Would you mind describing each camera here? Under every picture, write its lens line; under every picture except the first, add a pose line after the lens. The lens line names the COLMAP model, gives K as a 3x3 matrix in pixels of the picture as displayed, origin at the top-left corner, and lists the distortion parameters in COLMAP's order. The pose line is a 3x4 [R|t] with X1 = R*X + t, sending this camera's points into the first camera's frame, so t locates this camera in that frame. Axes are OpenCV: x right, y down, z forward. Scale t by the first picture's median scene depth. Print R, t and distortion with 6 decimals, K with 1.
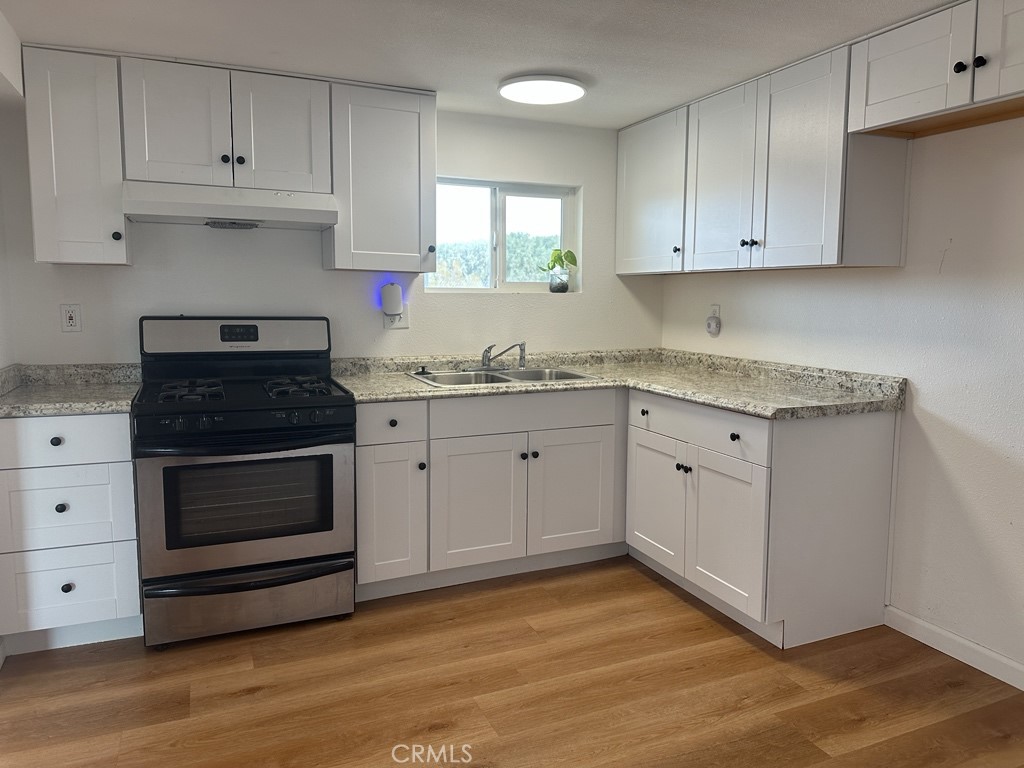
lens RADIAL K [[726.4, 0, 512.2], [0, 726.4, 380.1], [0, 0, 1]] dist [0.082935, -0.002049]
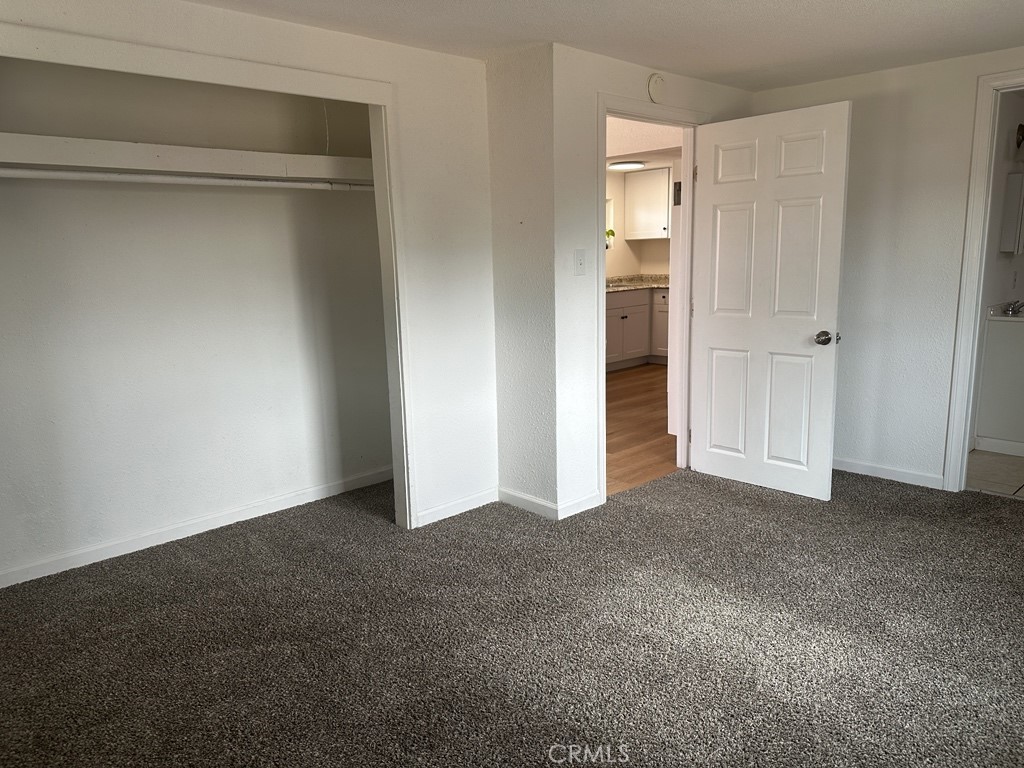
lens RADIAL K [[726.4, 0, 512.4], [0, 726.4, 385.1], [0, 0, 1]] dist [0.082935, -0.002049]
pose [[0.943487, -0.091071, 0.318651, -1.028144], [0.071789, 0.994835, 0.071767, 0.117337], [-0.323541, -0.044836, 0.945151, -1.080447]]
